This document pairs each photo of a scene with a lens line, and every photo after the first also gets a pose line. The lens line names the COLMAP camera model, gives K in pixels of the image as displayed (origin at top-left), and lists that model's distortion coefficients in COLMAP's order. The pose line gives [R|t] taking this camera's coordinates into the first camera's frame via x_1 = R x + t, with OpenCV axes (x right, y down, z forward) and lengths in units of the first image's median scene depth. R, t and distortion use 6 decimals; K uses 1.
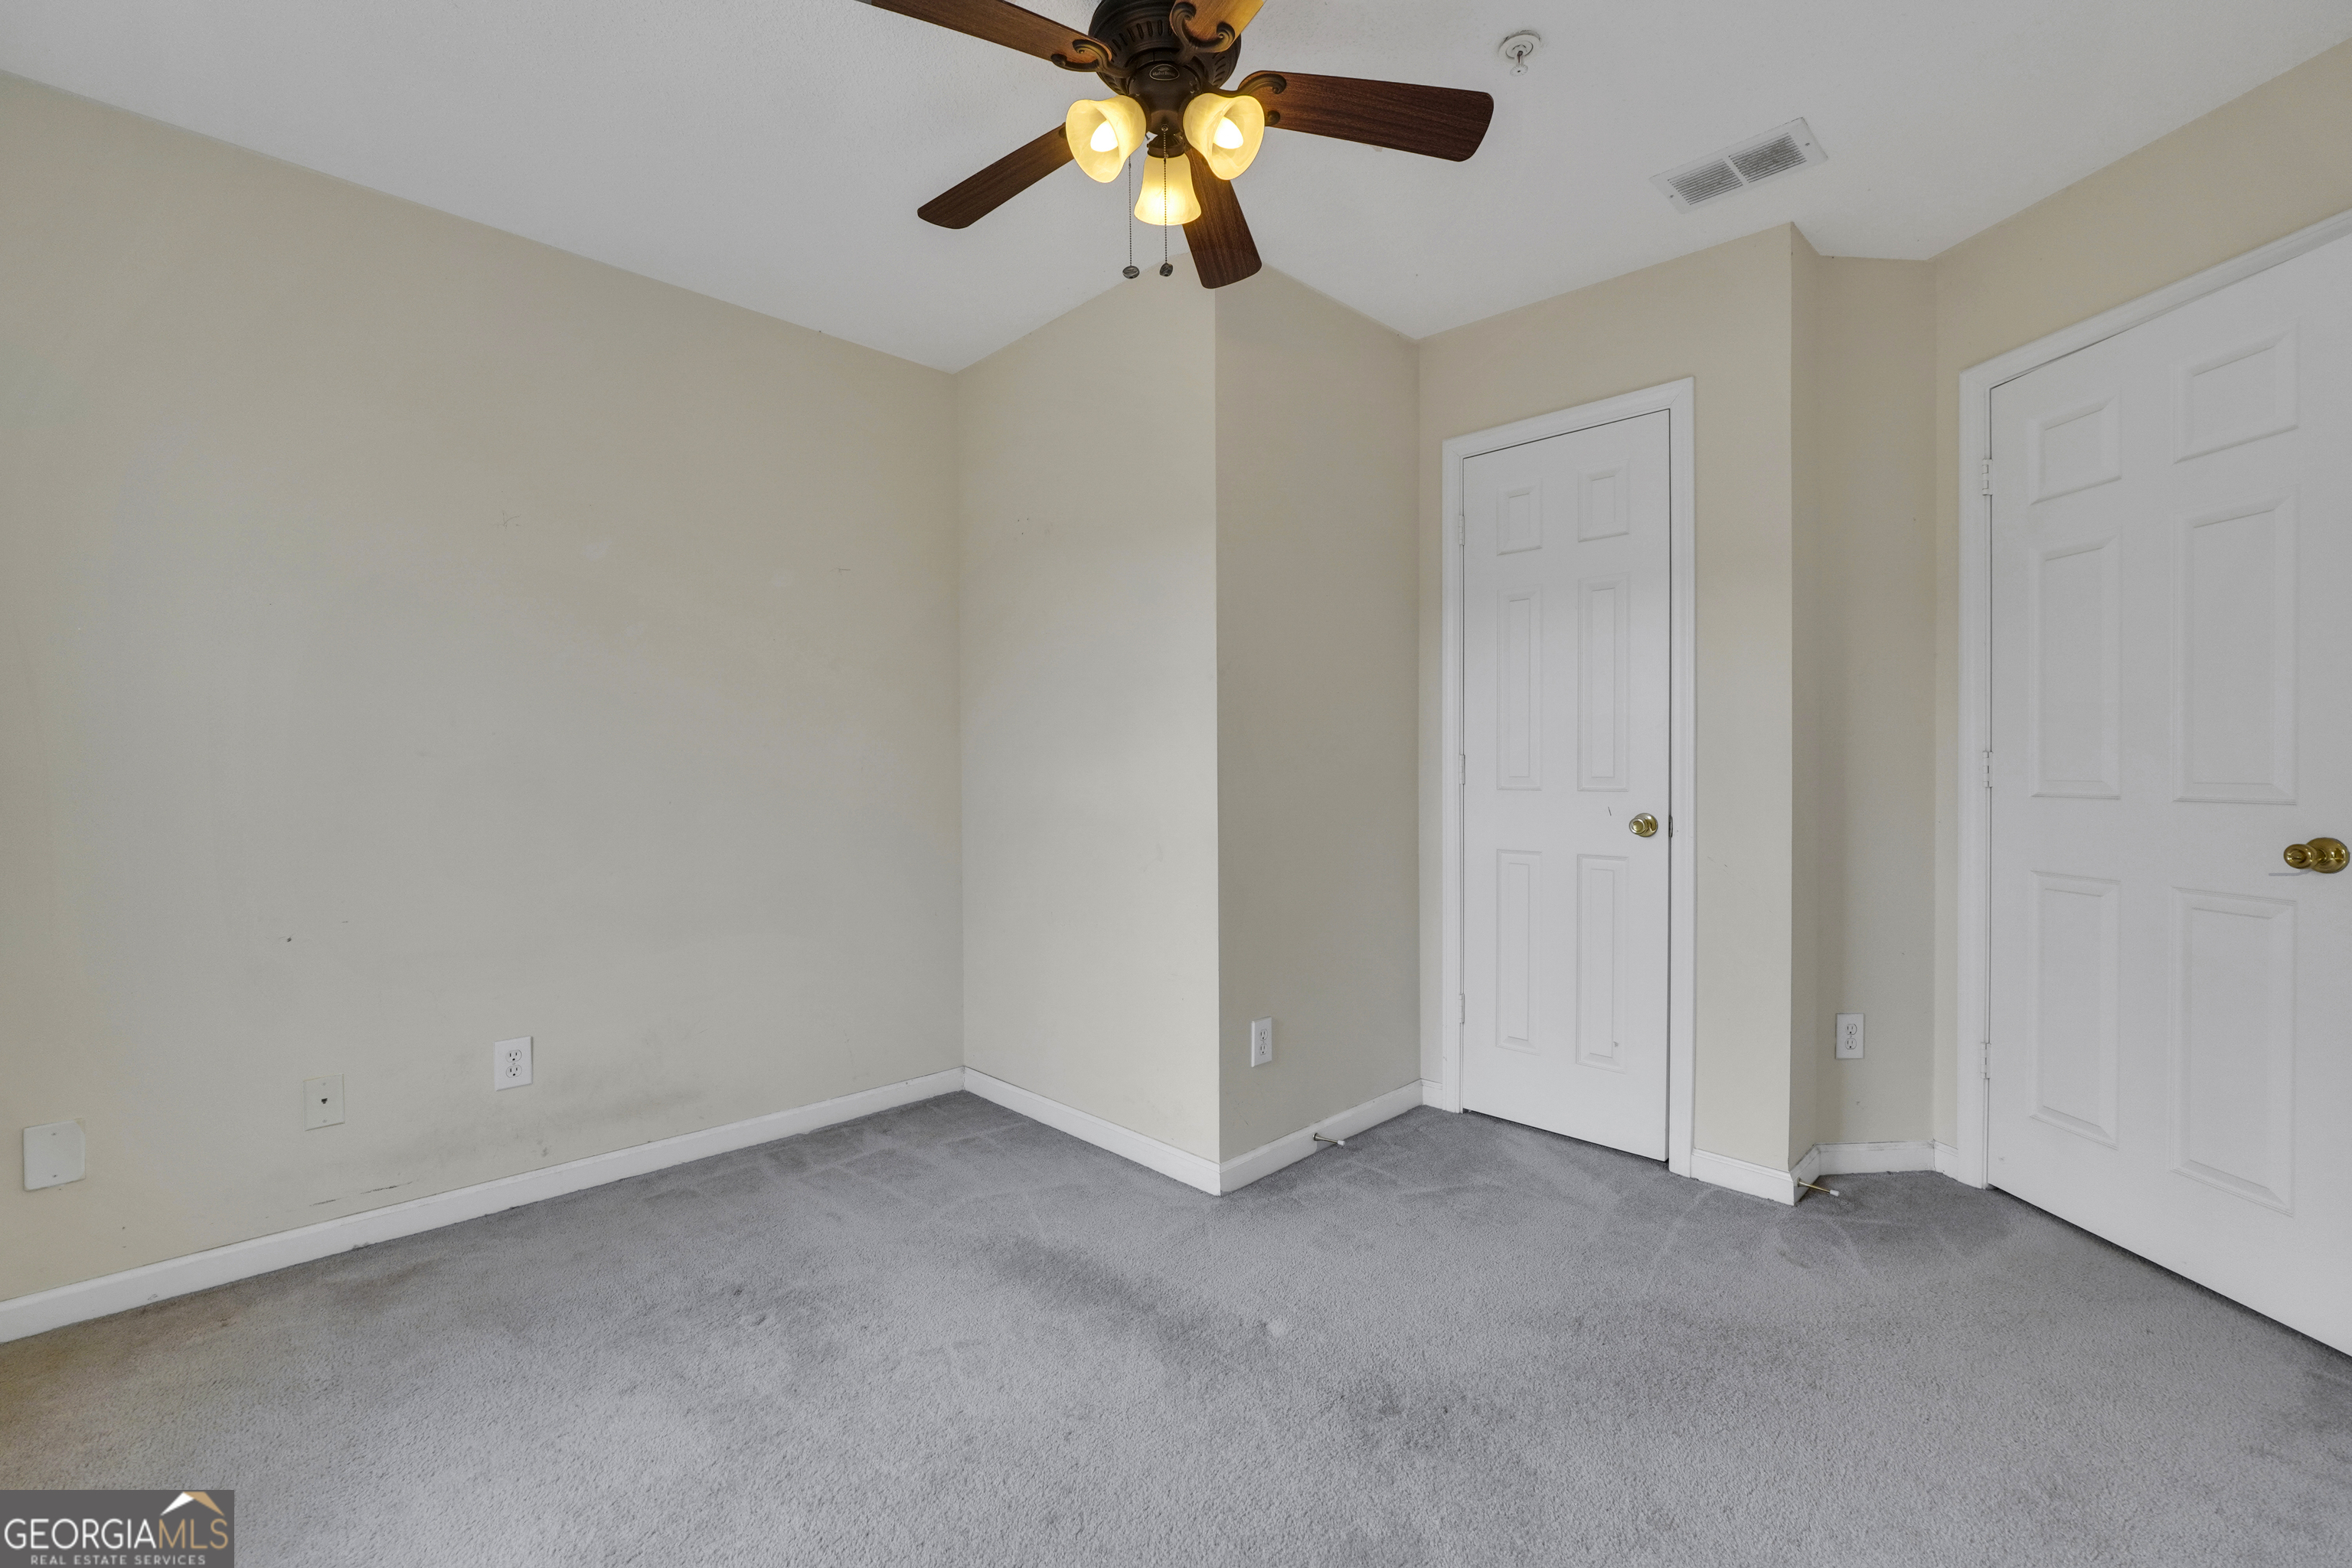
lens RADIAL K [[1005.1, 0, 1162.3], [0, 1005.1, 763.4], [0, 0, 1]] dist [-0.019510, 0.006216]
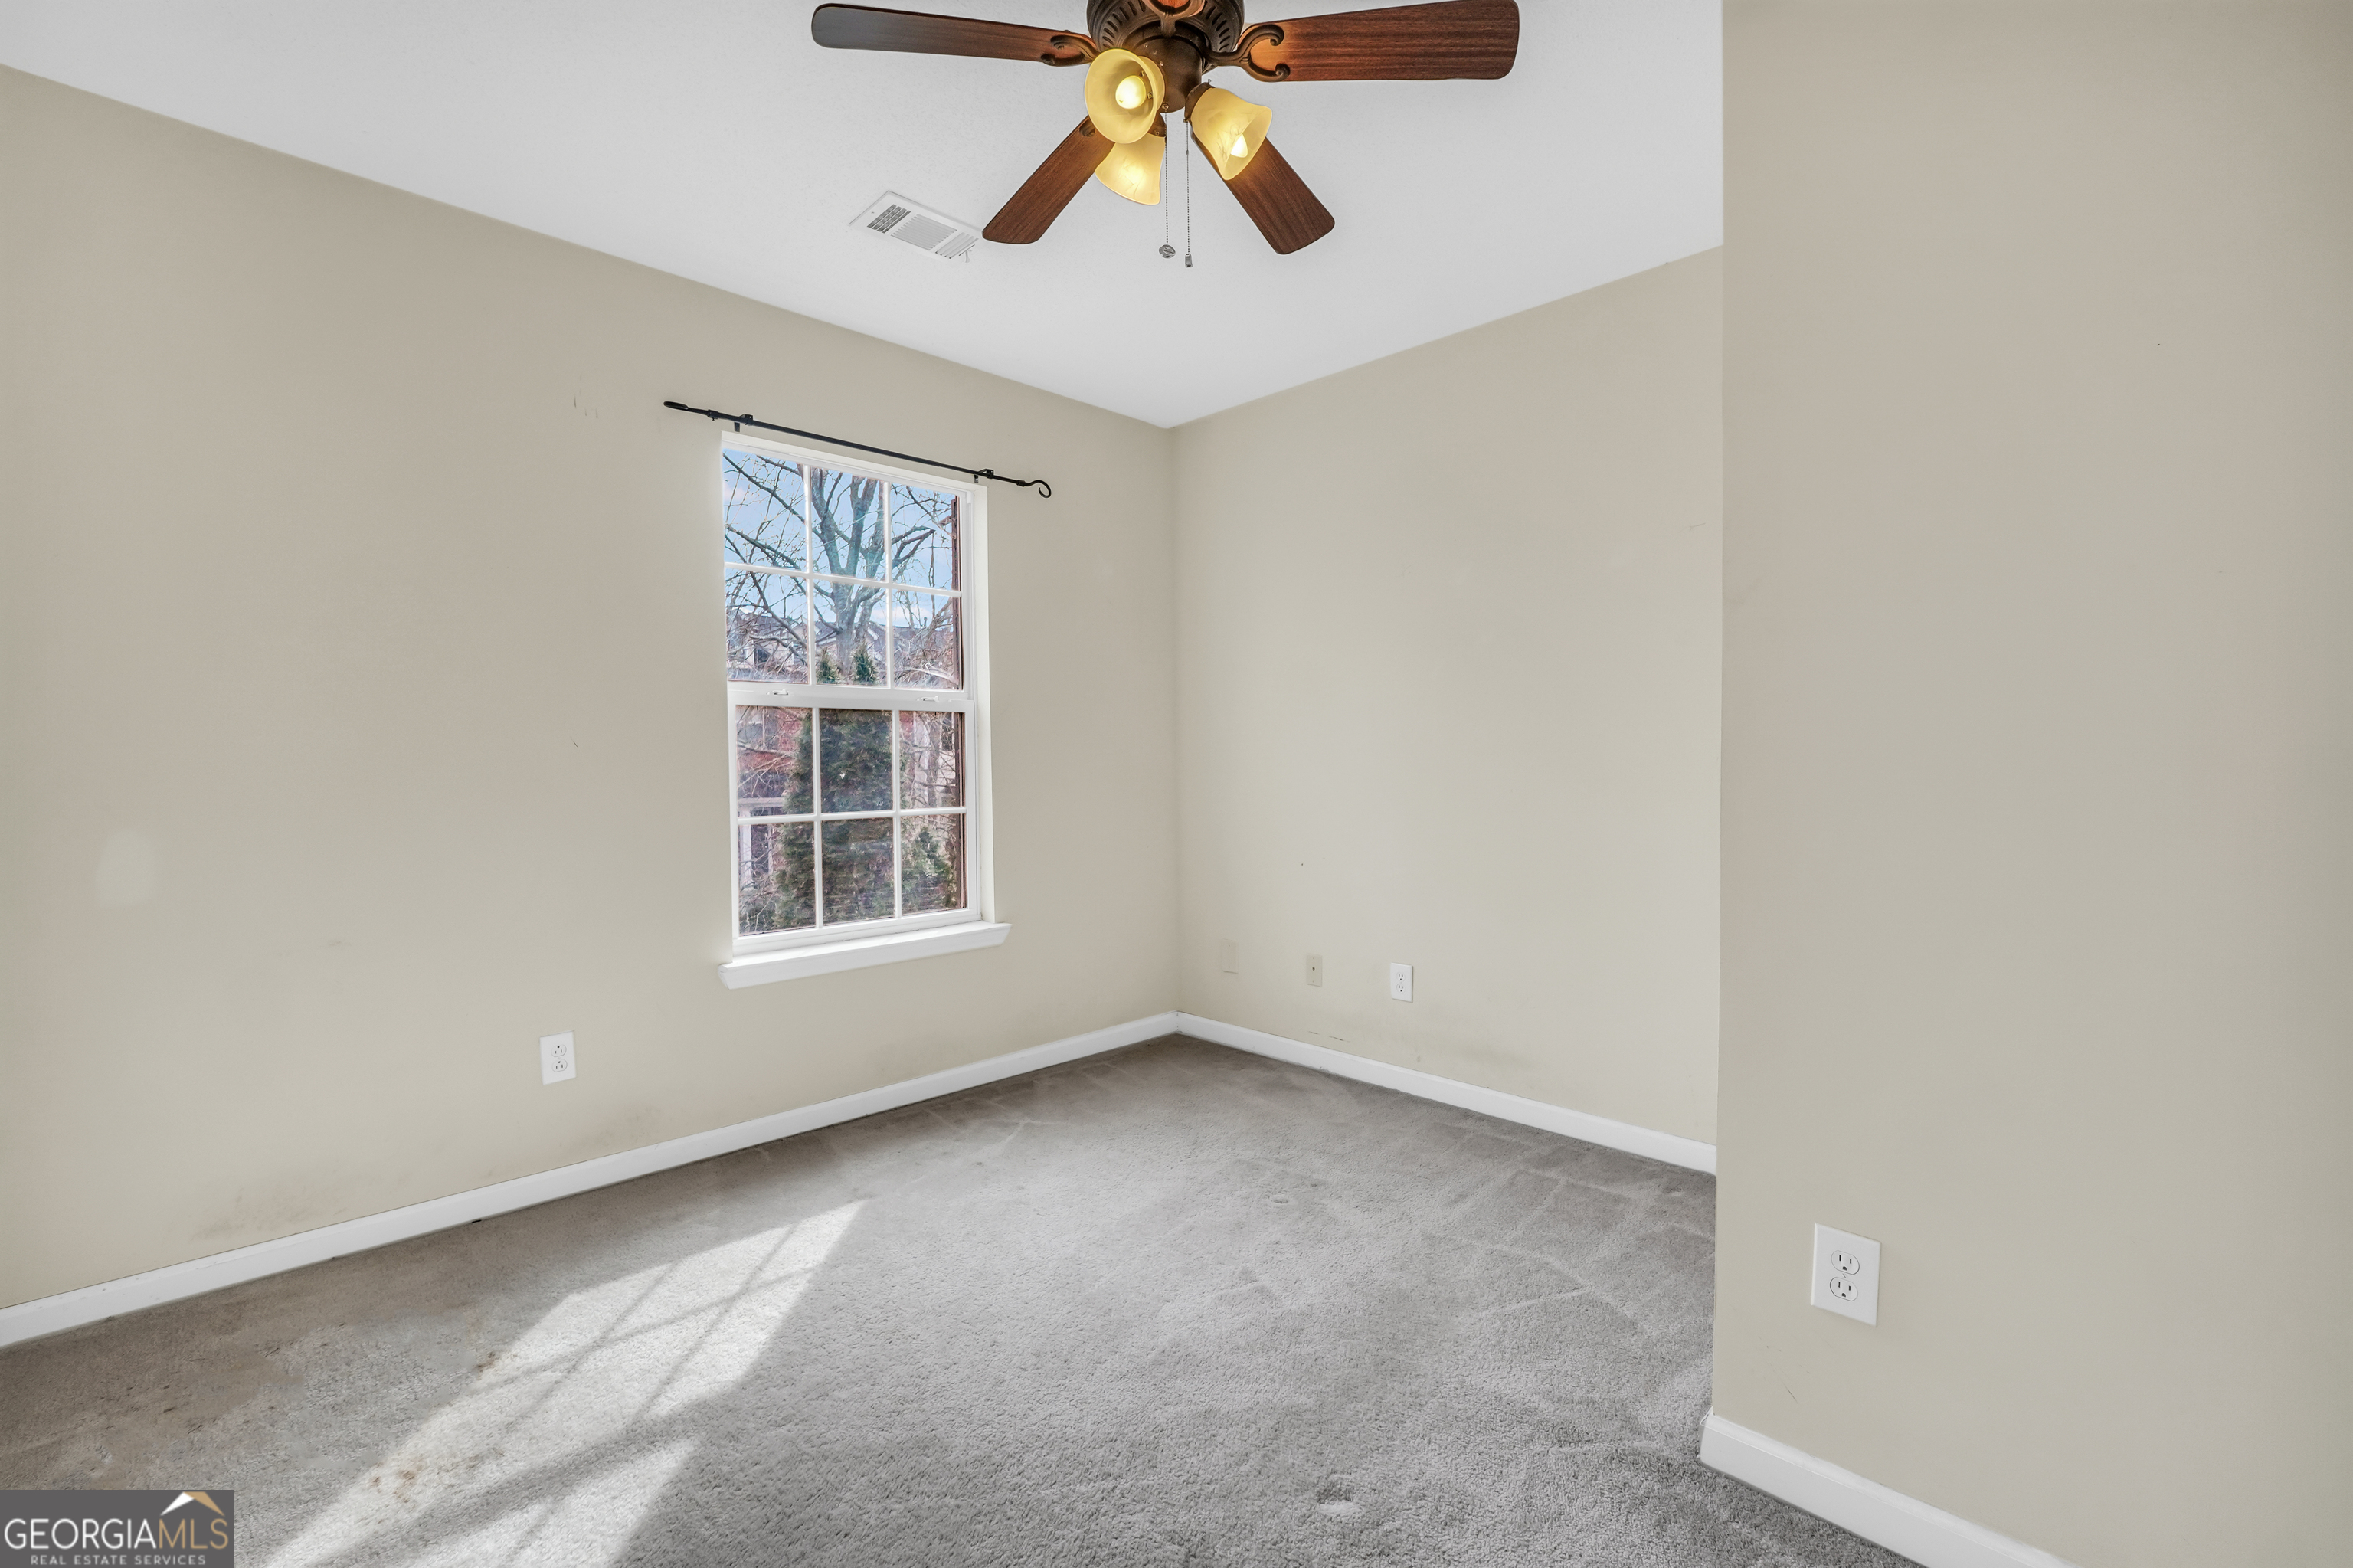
lens RADIAL K [[1005.6, 0, 1162.8], [0, 1005.6, 763.3], [0, 0, 1]] dist [-0.019510, 0.006216]
pose [[-0.008489, 0.005395, -0.999949, 0.662733], [0.004821, 0.999974, 0.005354, 0.002534], [0.999952, -0.004775, -0.008515, 0.678302]]
